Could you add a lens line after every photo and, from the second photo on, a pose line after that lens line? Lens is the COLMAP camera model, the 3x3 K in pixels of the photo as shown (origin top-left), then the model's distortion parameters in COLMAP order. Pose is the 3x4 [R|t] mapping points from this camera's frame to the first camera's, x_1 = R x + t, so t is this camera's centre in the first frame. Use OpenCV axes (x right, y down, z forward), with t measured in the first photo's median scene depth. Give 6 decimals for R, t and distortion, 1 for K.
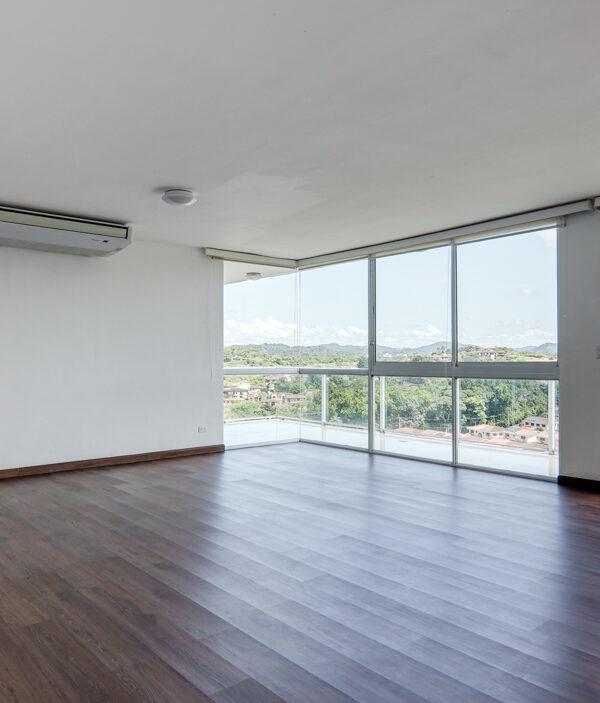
lens RADIAL K [[628.4, 0, 300.0], [0, 628.4, 351.5], [0, 0, 1]] dist [0.010551, 0.003611]
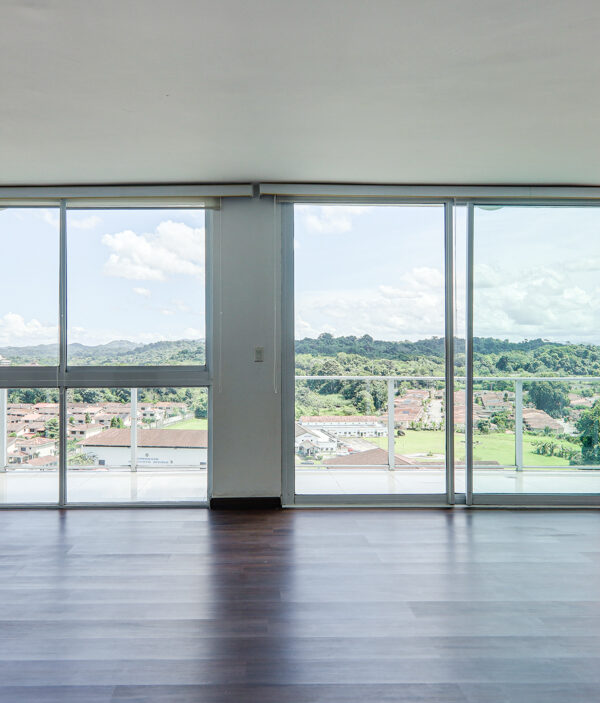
lens RADIAL K [[628.4, 0, 300.0], [0, 628.4, 351.5], [0, 0, 1]] dist [0.010551, 0.003611]
pose [[0.622255, 0.010531, 0.782744, -0.161483], [-0.008603, 0.999941, -0.006615, 0.001385], [-0.782767, -0.002617, 0.622309, 0.324474]]
